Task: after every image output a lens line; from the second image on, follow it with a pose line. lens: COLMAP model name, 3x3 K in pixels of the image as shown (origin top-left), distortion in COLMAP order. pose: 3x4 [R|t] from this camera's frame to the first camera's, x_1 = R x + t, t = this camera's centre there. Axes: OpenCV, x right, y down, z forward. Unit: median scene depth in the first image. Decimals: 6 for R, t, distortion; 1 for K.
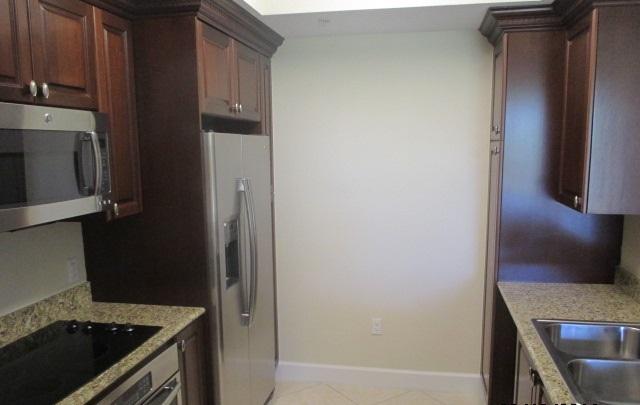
lens RADIAL K [[541.9, 0, 319.9], [0, 541.9, 227.7], [0, 0, 1]] dist [0.002183, 0.005205]
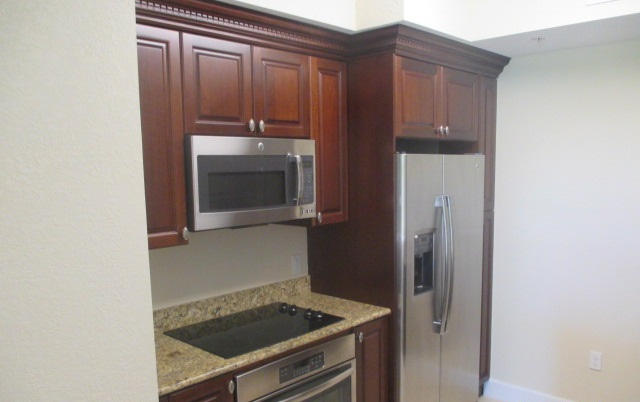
lens RADIAL K [[537.6, 0, 319.8], [0, 537.6, 234.2], [0, 0, 1]] dist [-0.001440, -0.001410]
pose [[0.851047, 0.067940, -0.520676, 0.243872], [-0.074528, 0.997184, 0.008300, -0.005913], [0.519774, 0.031741, 0.853714, -0.036361]]
